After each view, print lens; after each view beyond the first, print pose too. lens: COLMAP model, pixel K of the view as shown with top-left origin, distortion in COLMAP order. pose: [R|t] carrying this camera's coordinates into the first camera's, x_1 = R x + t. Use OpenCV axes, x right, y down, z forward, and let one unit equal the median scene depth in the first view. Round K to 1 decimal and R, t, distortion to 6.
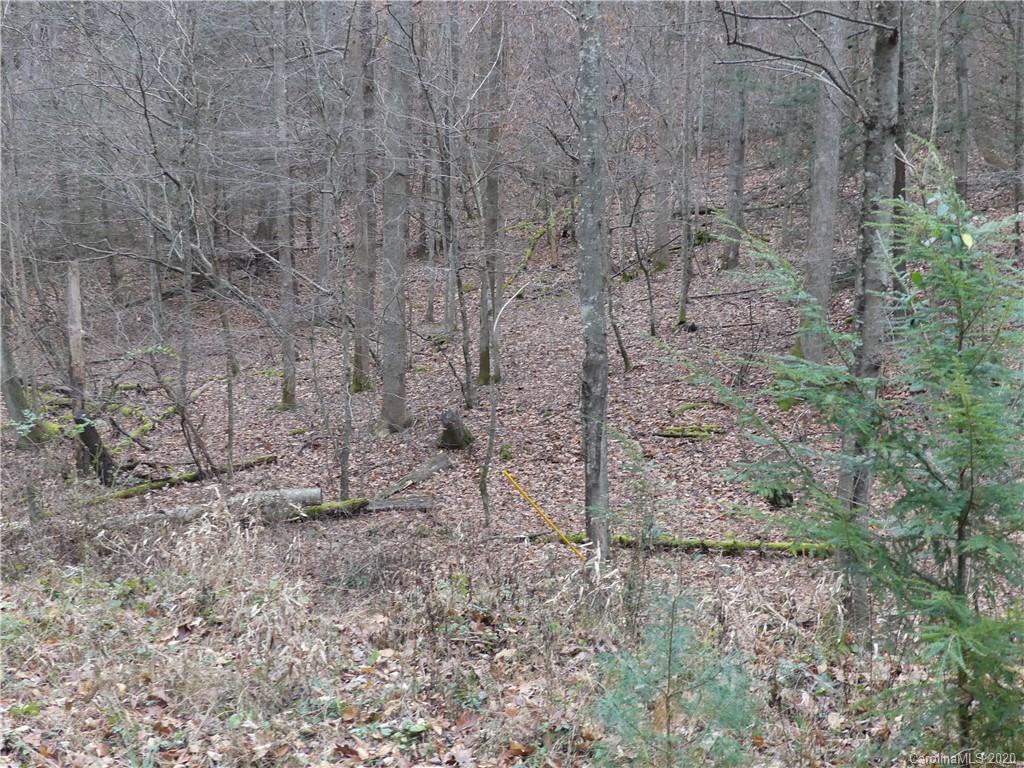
lens RADIAL K [[1642.9, 0, 511.5], [0, 1642.9, 384.1], [0, 0, 1]] dist [0.030963, 0.000000]
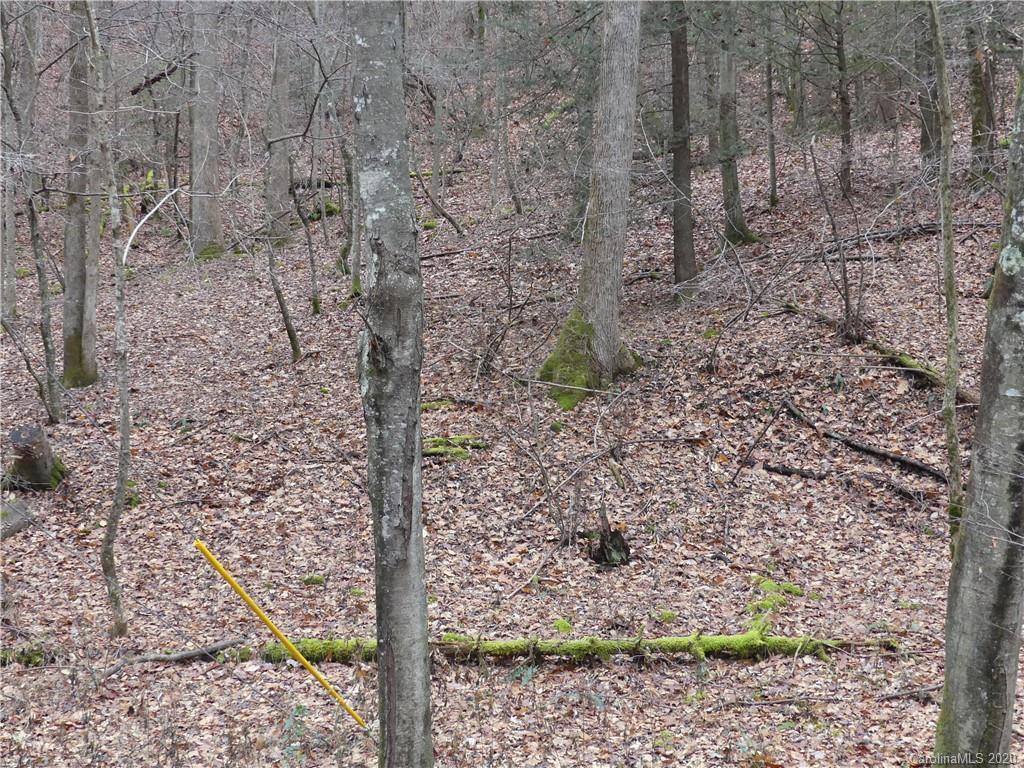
lens RADIAL K [[1616.5, 0, 513.7], [0, 1616.5, 383.7], [0, 0, 1]] dist [-0.013664, 0.000000]
pose [[0.959822, -0.023681, 0.279609, -0.032355], [0.027955, 0.999545, -0.011304, 0.012943], [-0.279214, 0.018666, 0.960047, 0.409597]]
